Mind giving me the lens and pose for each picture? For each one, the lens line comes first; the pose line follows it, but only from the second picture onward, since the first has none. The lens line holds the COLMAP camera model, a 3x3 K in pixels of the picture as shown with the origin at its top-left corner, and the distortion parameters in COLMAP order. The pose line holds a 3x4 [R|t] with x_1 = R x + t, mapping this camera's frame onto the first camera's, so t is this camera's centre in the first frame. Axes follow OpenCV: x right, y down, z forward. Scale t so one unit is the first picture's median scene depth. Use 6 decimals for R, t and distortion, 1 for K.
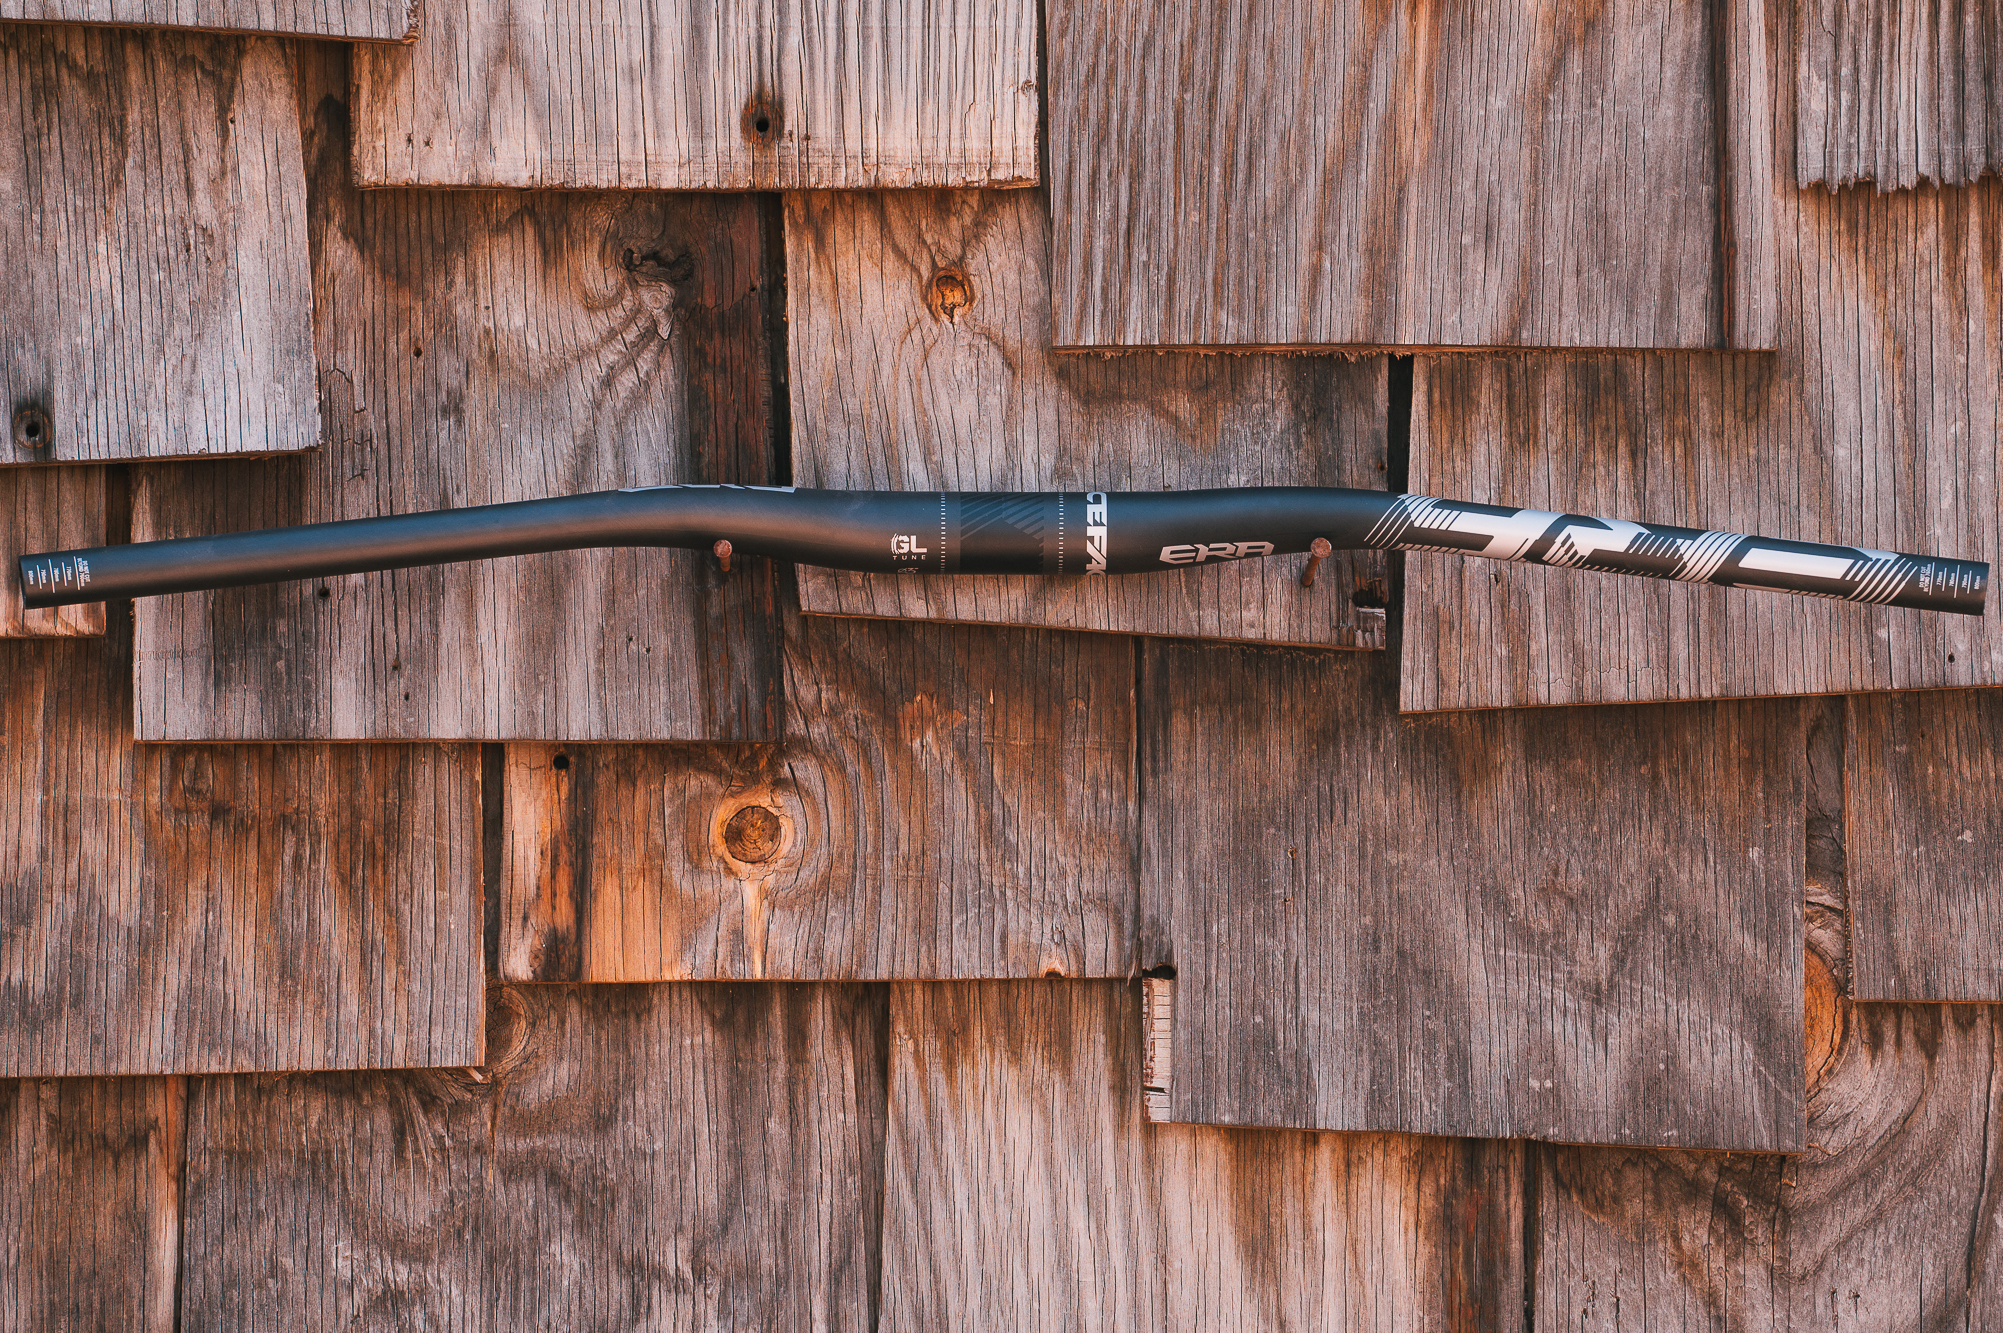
lens RADIAL K [[11667.6, 0, 1001.5], [0, 11667.6, 666.5], [0, 0, 1]] dist [2.016434, 21.491210]
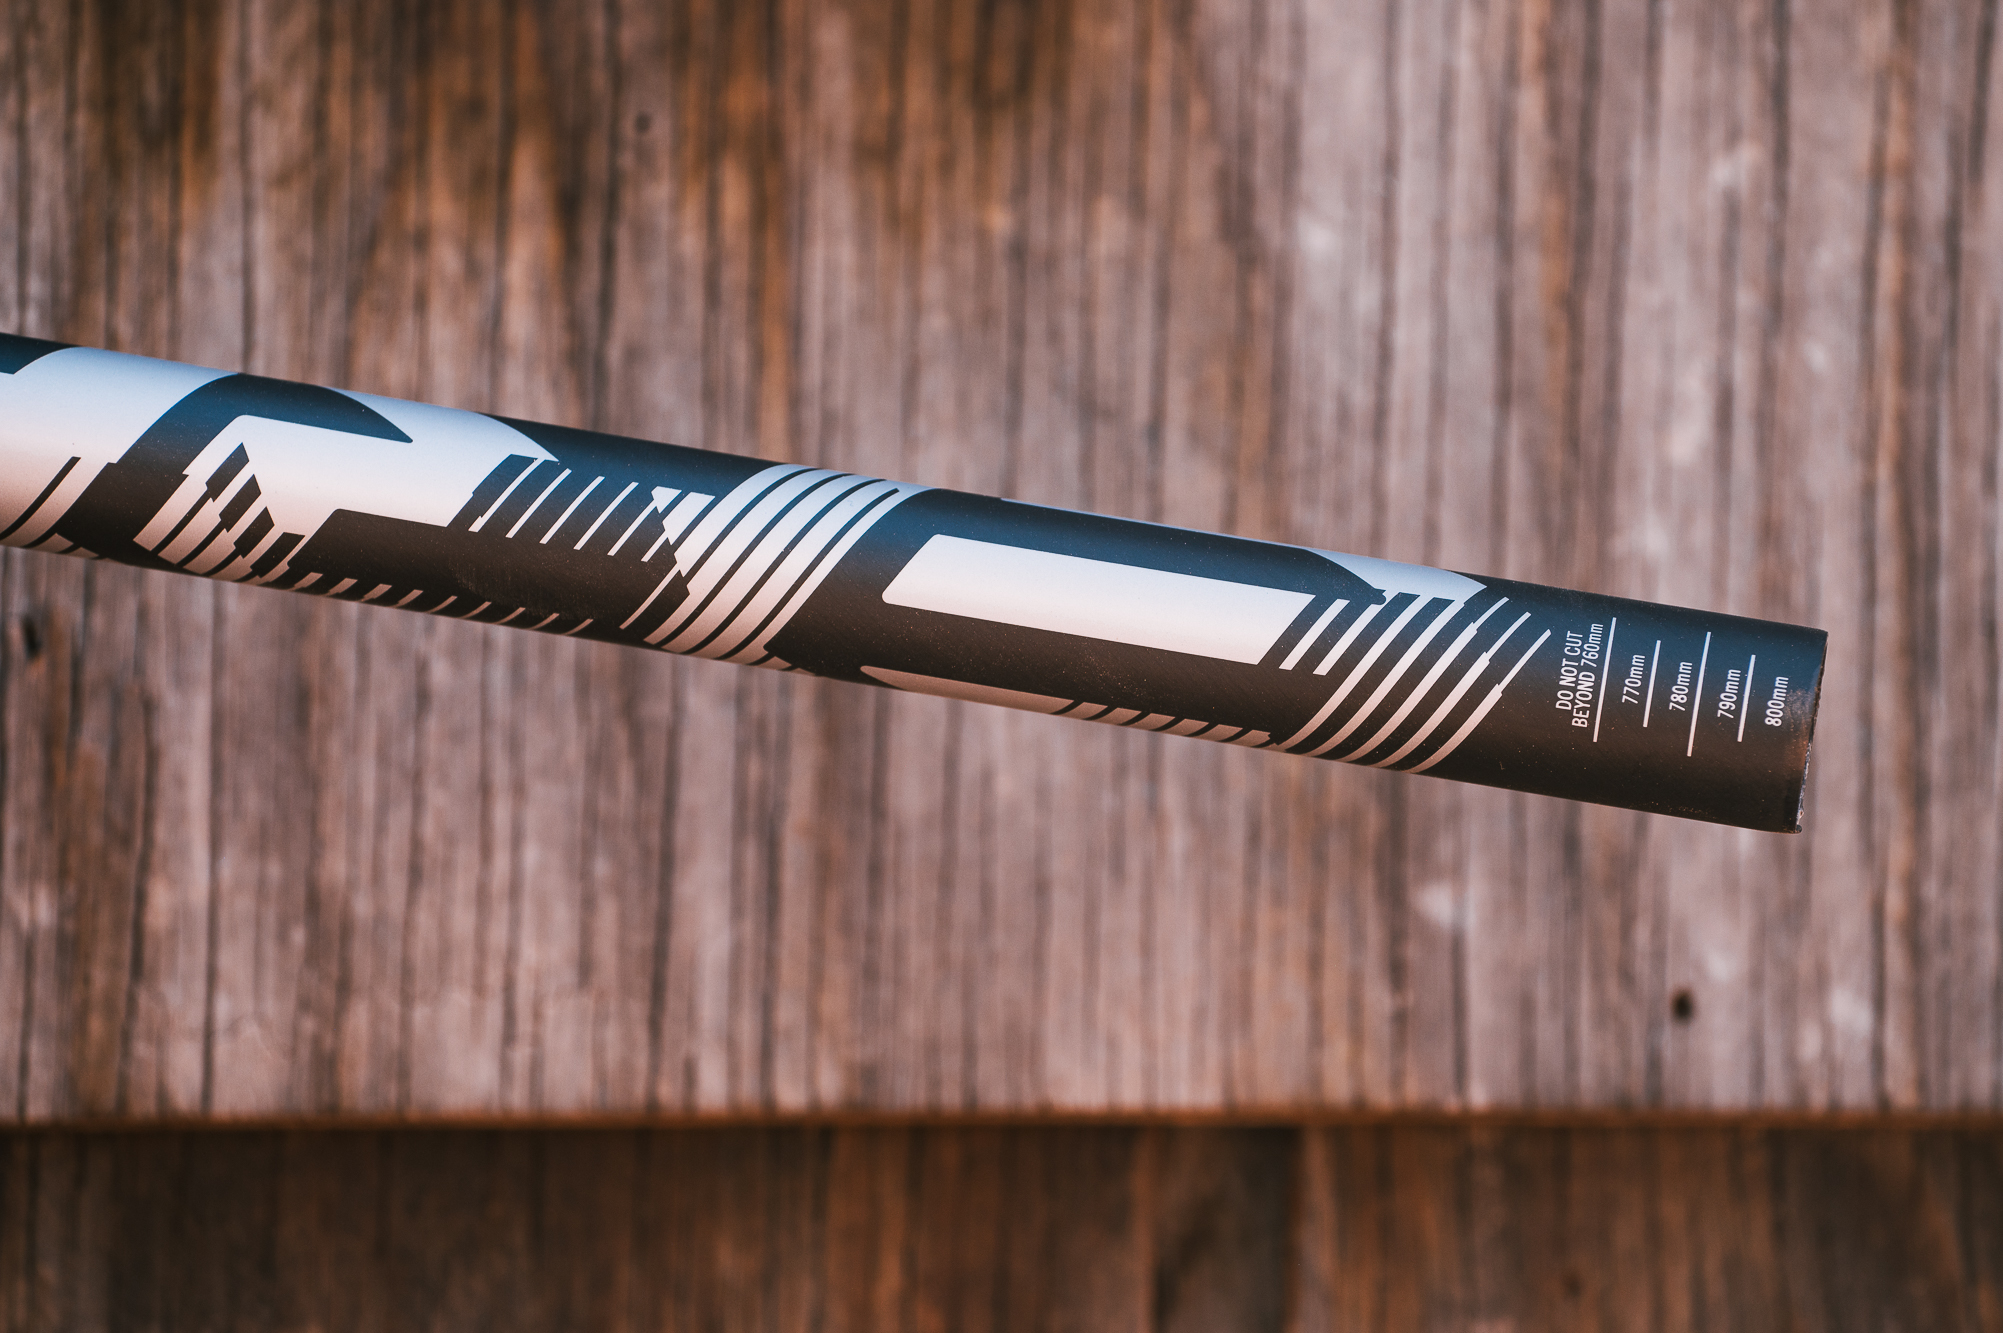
lens RADIAL K [[12509.6, 0, 1001.5], [0, 12509.6, 666.5], [0, 0, 1]] dist [3.304518, 10.596110]
pose [[0.999067, 0.042008, 0.010001, 0.061391], [-0.041553, 0.998254, -0.041981, 0.004403], [-0.011747, 0.041526, 0.999068, 0.708839]]
